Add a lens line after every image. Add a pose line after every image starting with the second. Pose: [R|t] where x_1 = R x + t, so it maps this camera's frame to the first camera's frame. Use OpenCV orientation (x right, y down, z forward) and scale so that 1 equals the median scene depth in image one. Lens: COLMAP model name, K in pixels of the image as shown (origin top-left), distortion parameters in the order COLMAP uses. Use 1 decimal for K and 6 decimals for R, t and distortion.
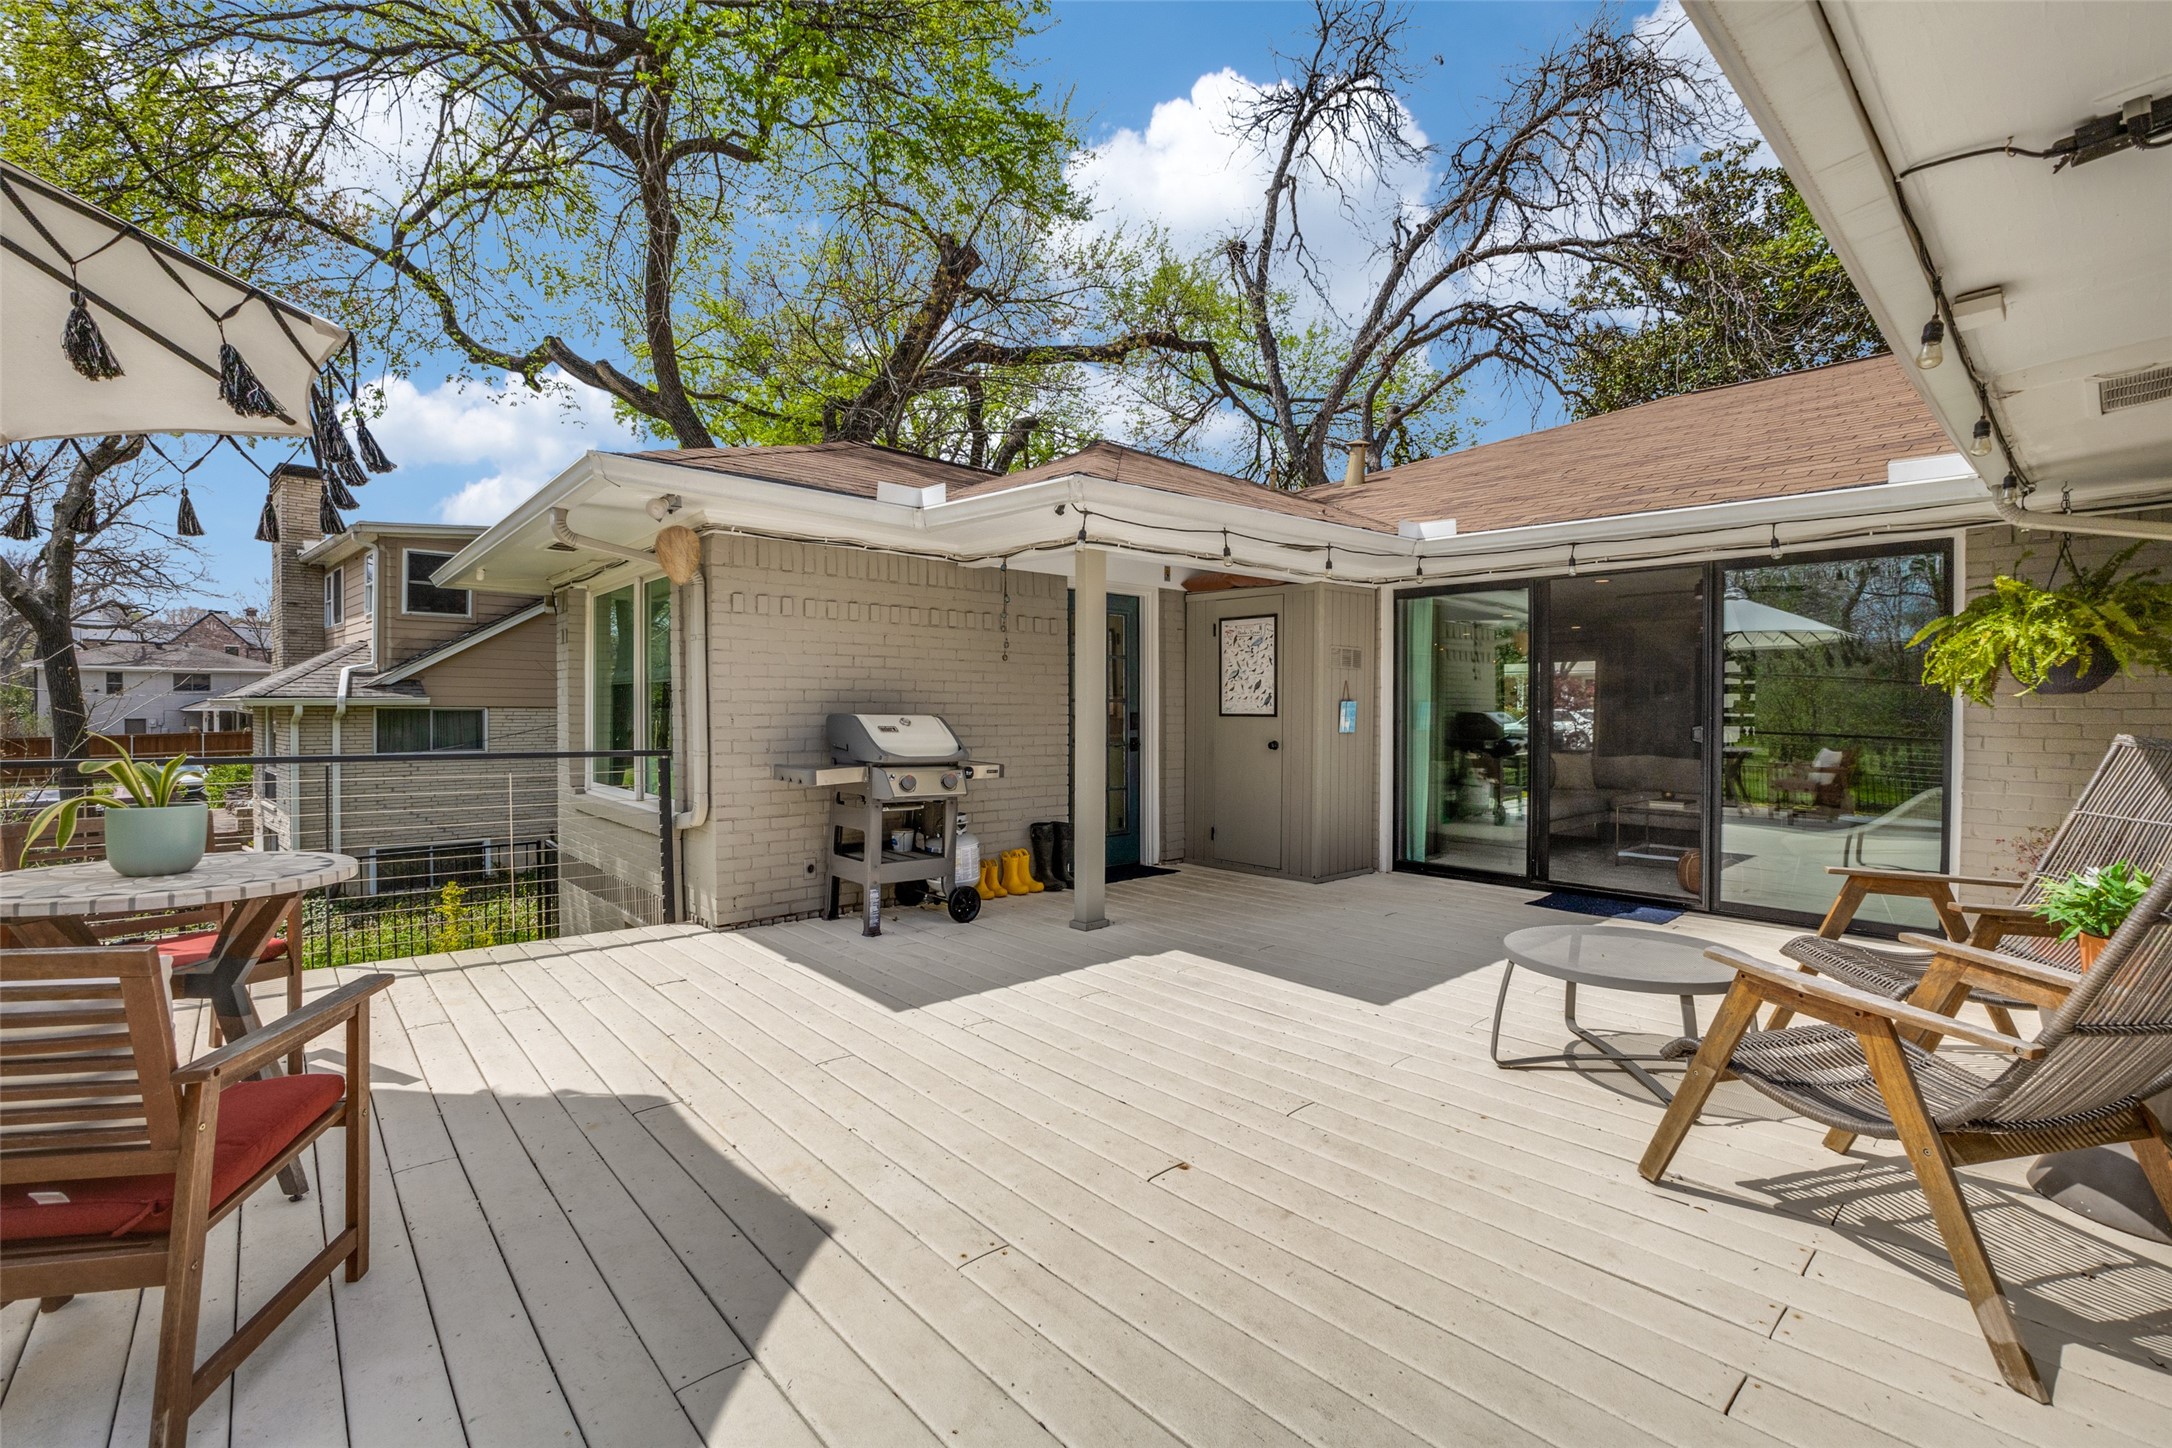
lens RADIAL K [[917.2, 0, 1092.9], [0, 917.2, 715.0], [0, 0, 1]] dist [-0.059857, 0.022194]
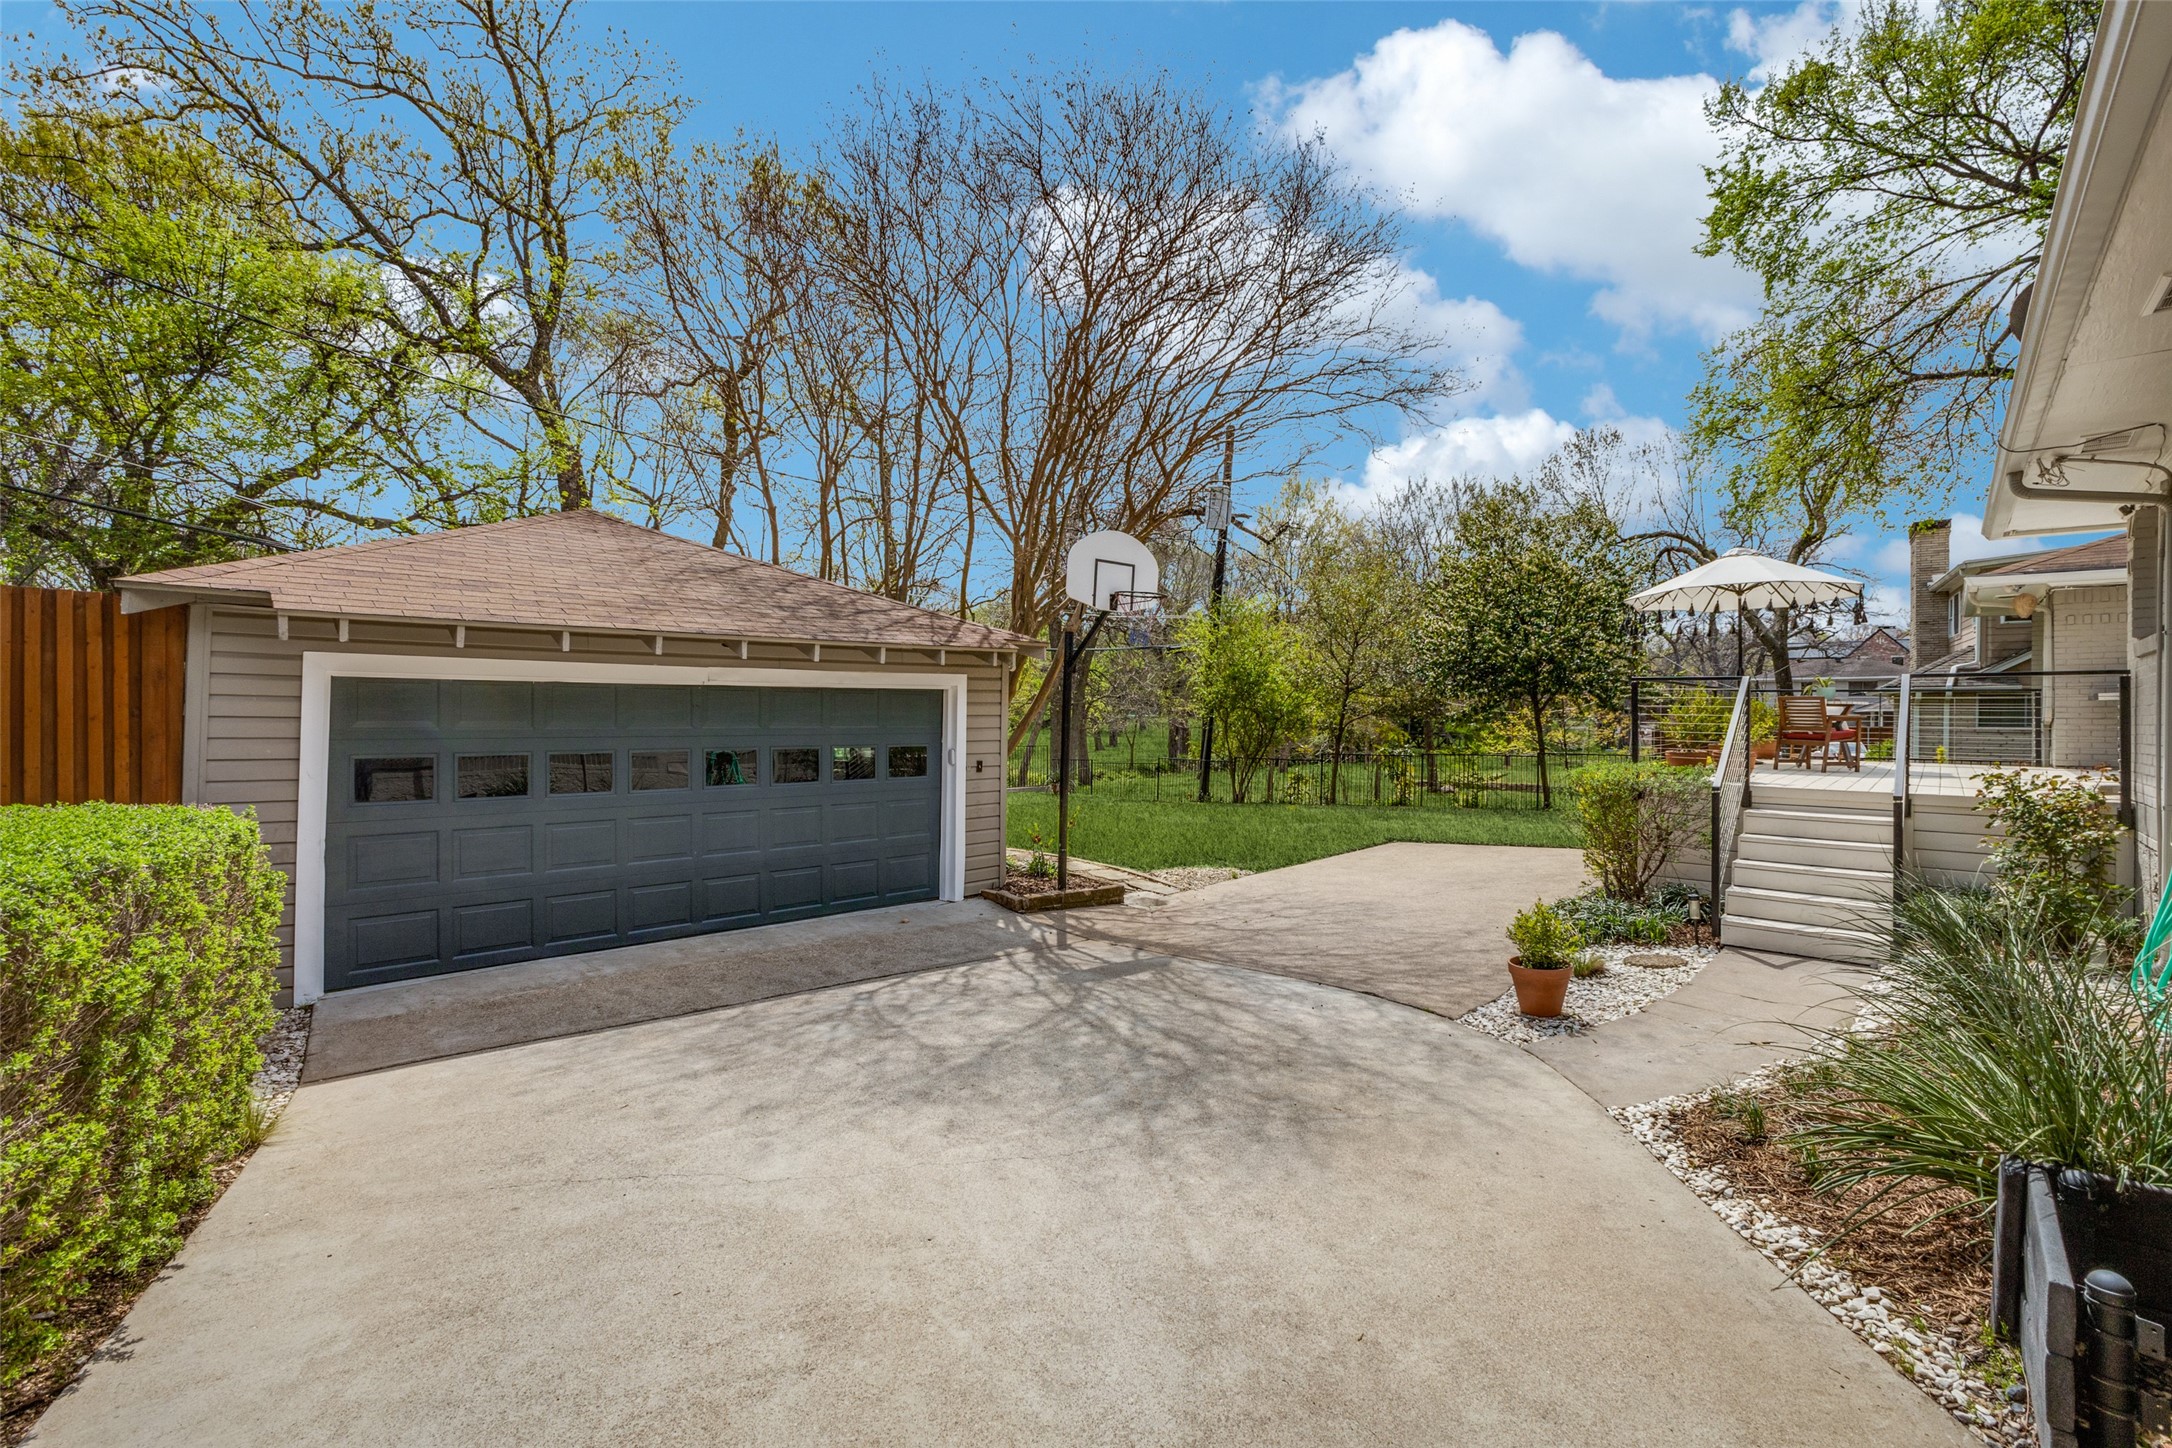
lens RADIAL K [[917.2, 0, 1092.9], [0, 917.2, 715.0], [0, 0, 1]] dist [-0.059857, 0.022194]
pose [[0.058682, 0.006950, -0.998253, 0.402405], [-0.018602, 0.999810, 0.005868, 0.035214], [0.998103, 0.018225, 0.058800, -0.376138]]
